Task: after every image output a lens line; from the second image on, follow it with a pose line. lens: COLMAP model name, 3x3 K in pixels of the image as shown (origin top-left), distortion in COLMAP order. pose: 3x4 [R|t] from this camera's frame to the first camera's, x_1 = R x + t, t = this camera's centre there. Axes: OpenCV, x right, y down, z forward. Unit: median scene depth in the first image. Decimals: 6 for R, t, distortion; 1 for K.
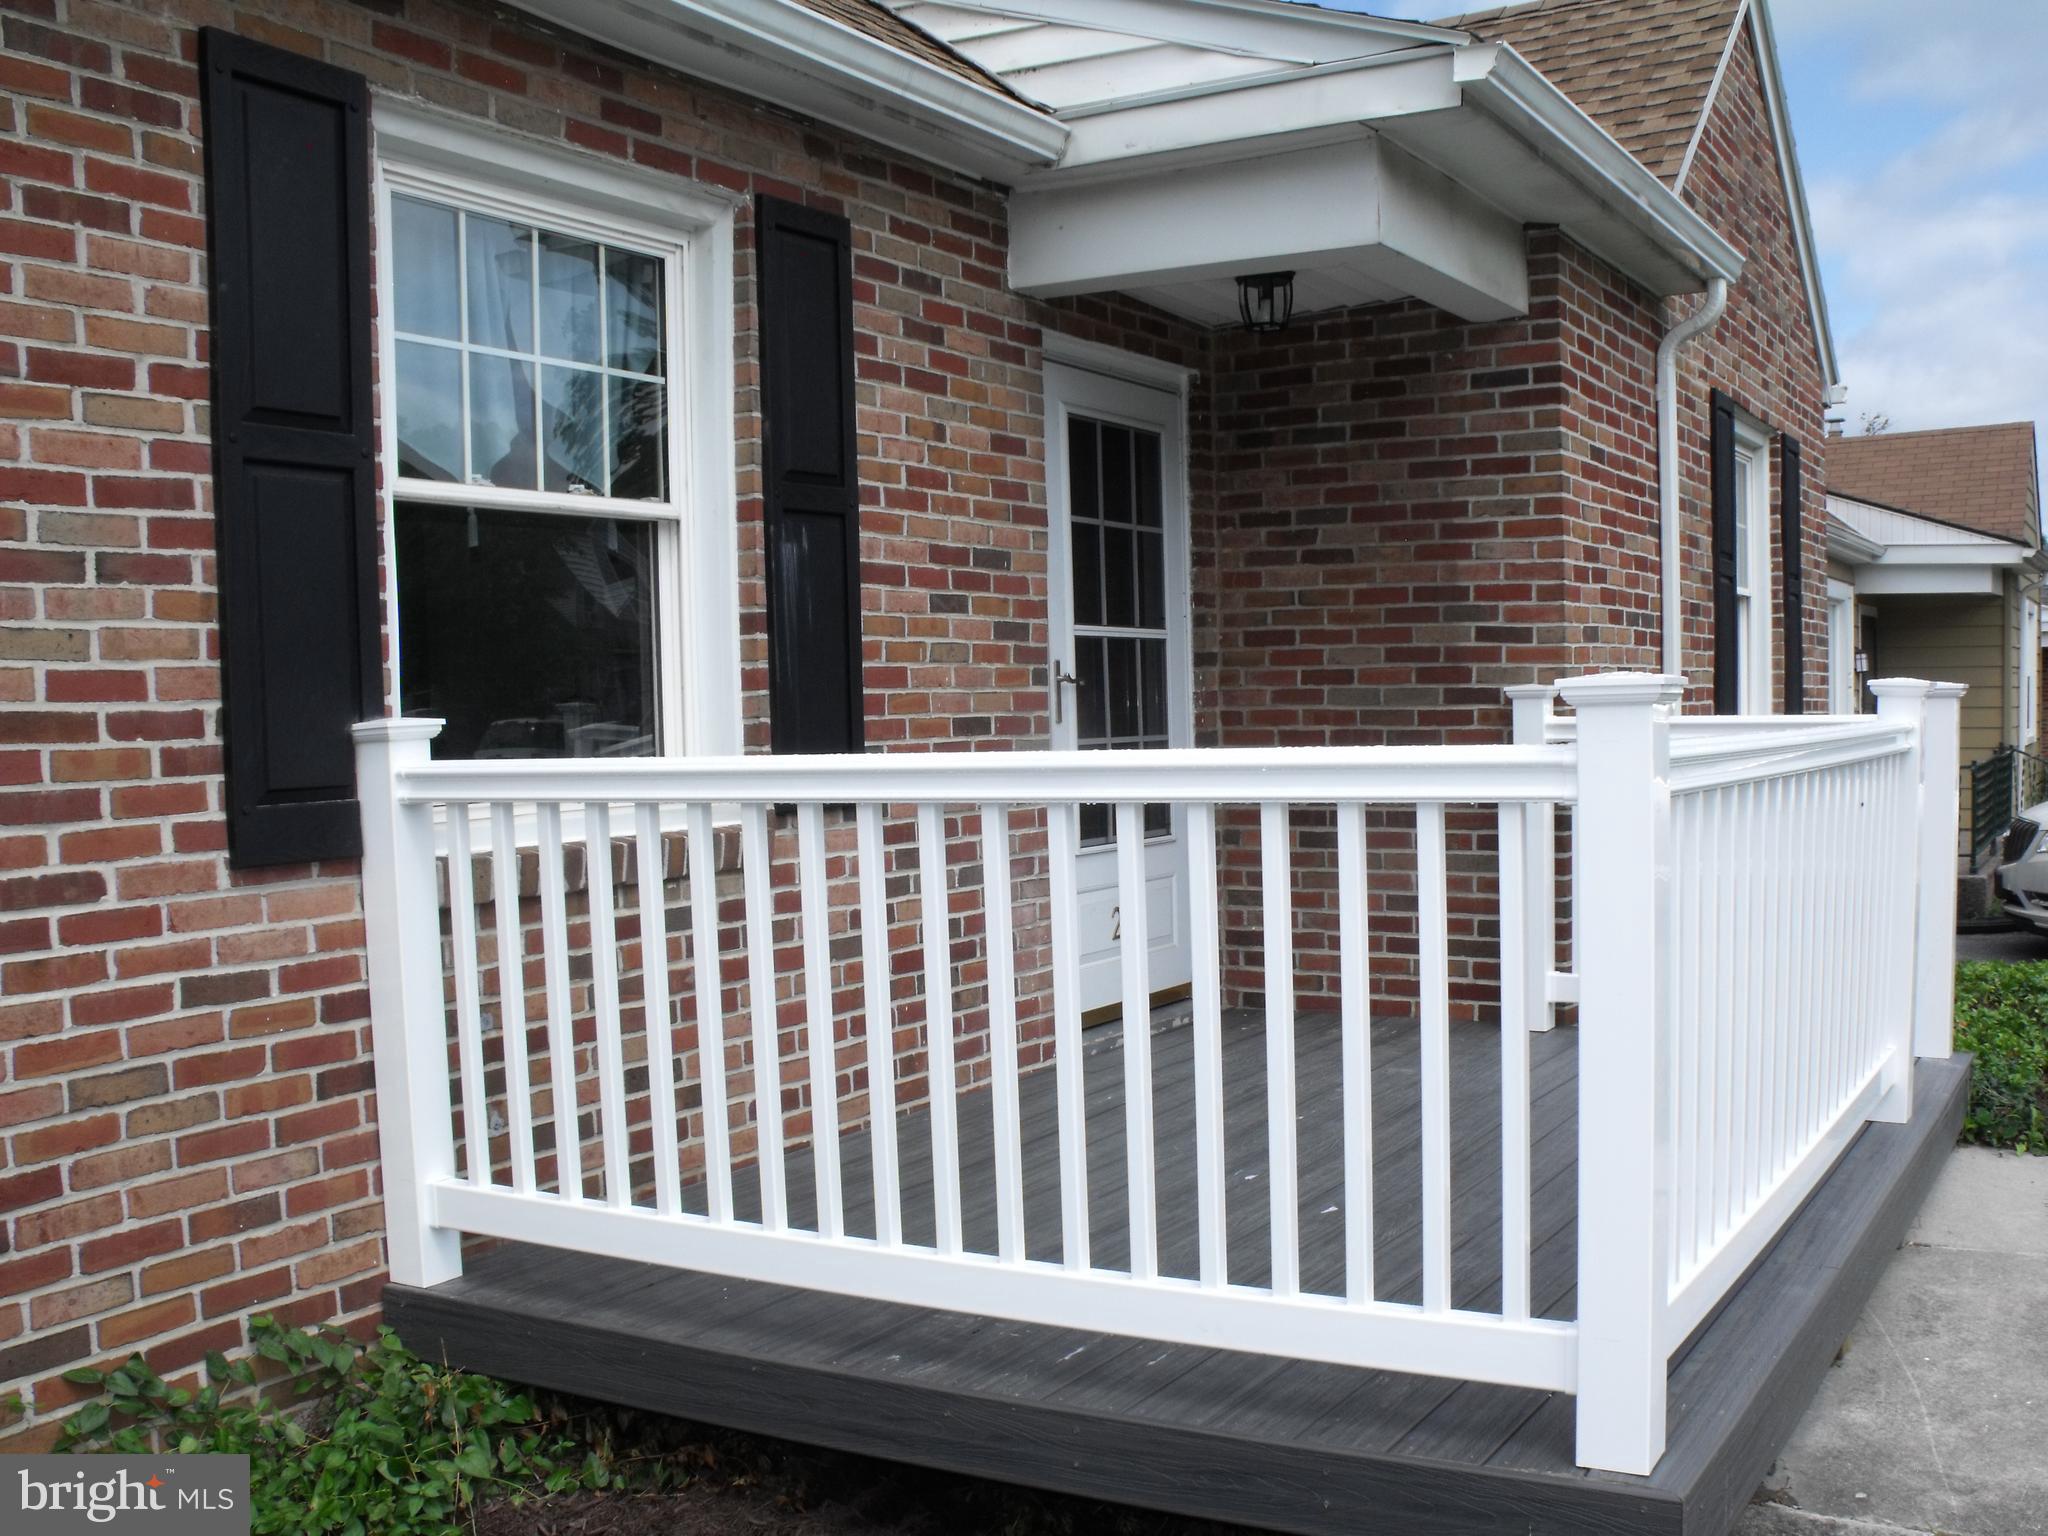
lens RADIAL K [[2008.1, 0, 1057.6], [0, 2008.1, 869.5], [0, 0, 1]] dist [-0.216305, 0.223858]
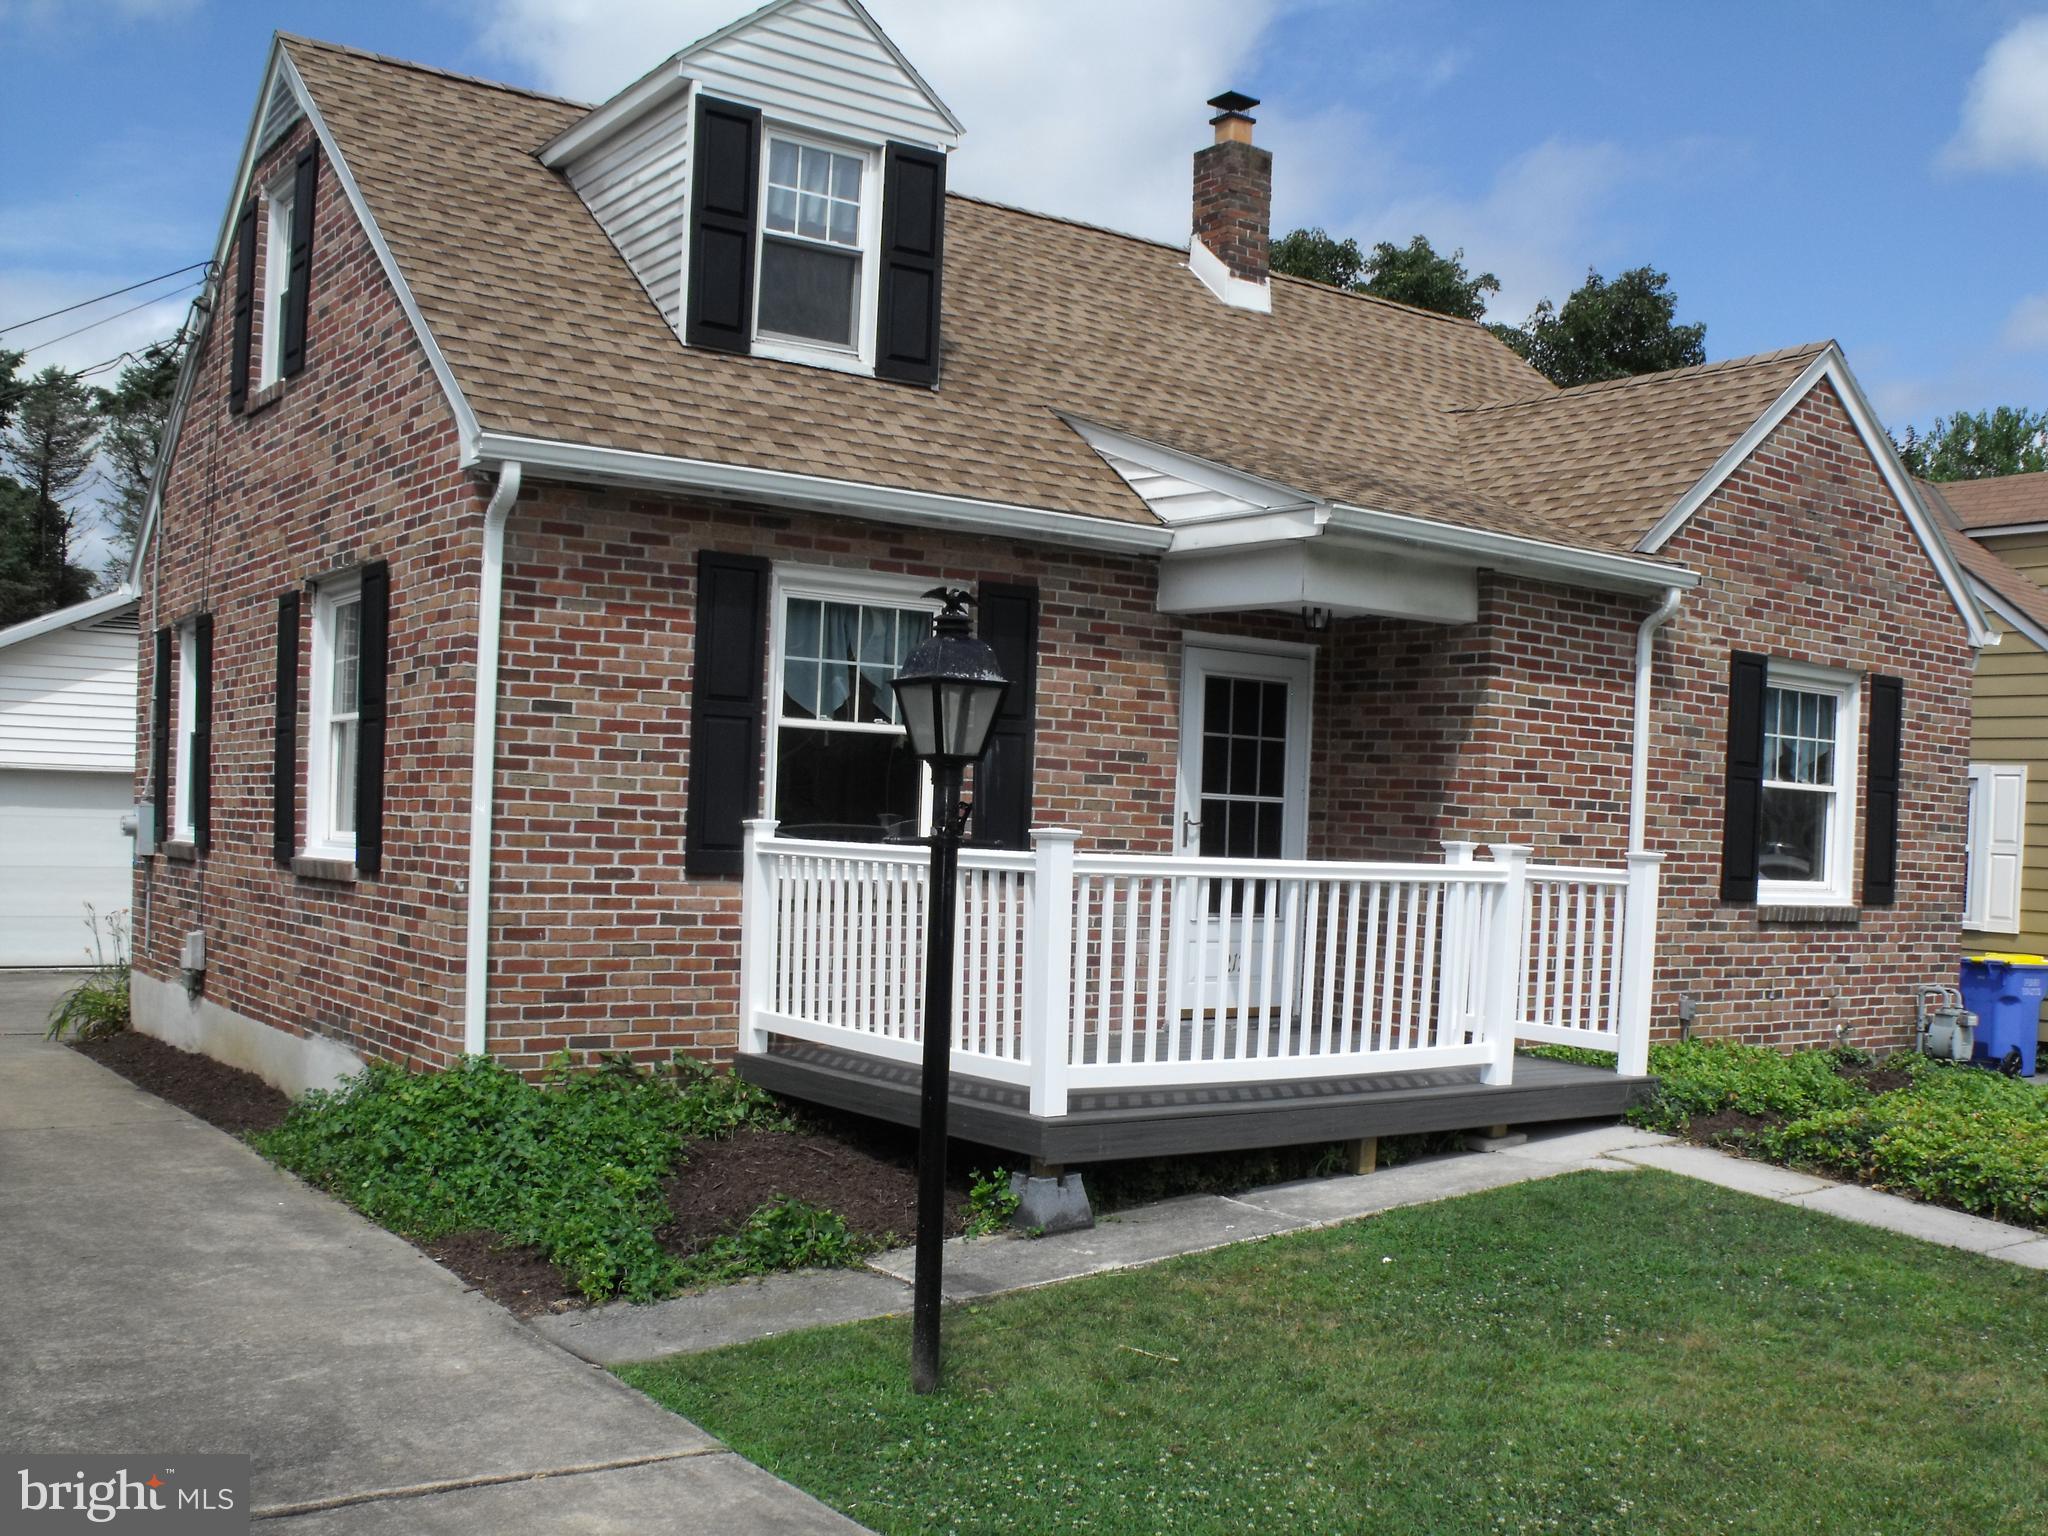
lens RADIAL K [[2016.7, 0, 1081.9], [0, 2016.7, 886.2], [0, 0, 1]] dist [-0.235544, 0.255438]
pose [[0.918330, 0.071310, -0.389338, 1.014998], [-0.092366, 0.995088, -0.035608, 0.058291], [0.384887, 0.068662, 0.920406, -1.148367]]
